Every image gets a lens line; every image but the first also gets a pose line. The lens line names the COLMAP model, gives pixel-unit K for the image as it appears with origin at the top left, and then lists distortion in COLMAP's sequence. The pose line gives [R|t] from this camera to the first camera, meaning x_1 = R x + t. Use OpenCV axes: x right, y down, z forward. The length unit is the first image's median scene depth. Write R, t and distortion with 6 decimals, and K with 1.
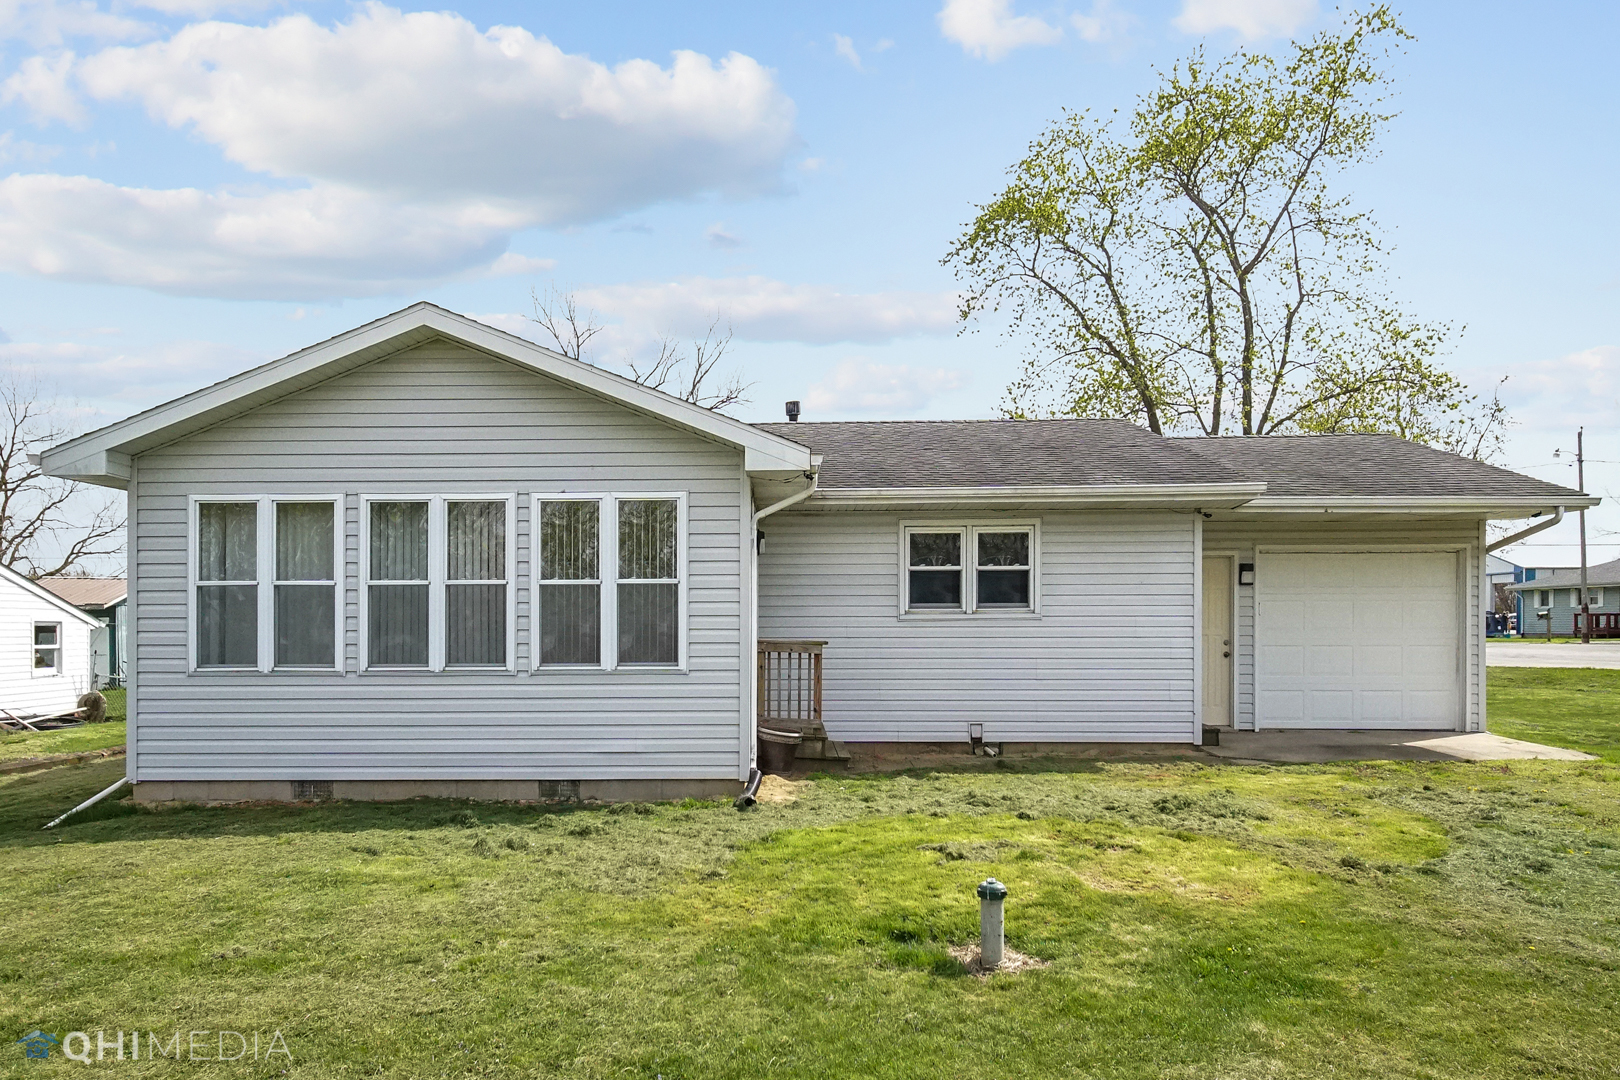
lens RADIAL K [[864.4, 0, 810.0], [0, 864.4, 575.1], [0, 0, 1]] dist [-0.005147, -0.000629]
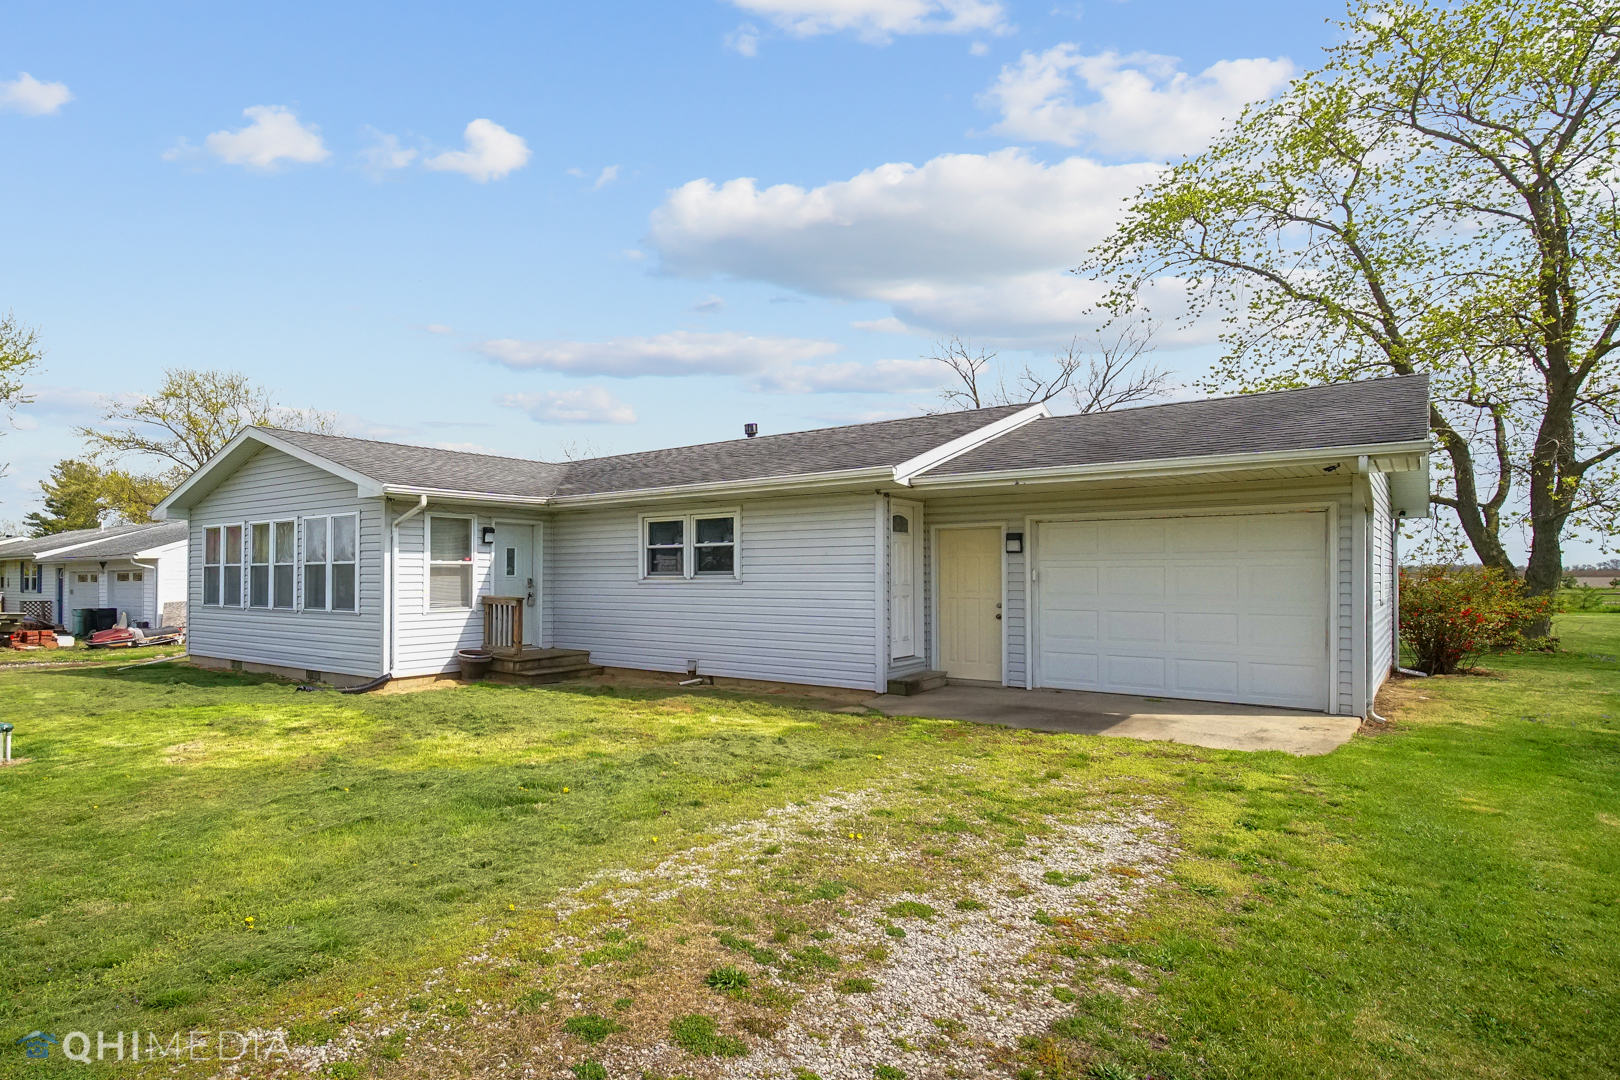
lens RADIAL K [[649.9, 0, 810.0], [0, 649.9, 540.0], [0, 0, 1]] dist [-0.000723, 0.000063]
pose [[0.868005, -0.022784, -0.496033, 0.843863], [0.021164, 0.999737, -0.008887, -0.003395], [0.496105, -0.002784, 0.868258, 0.204750]]
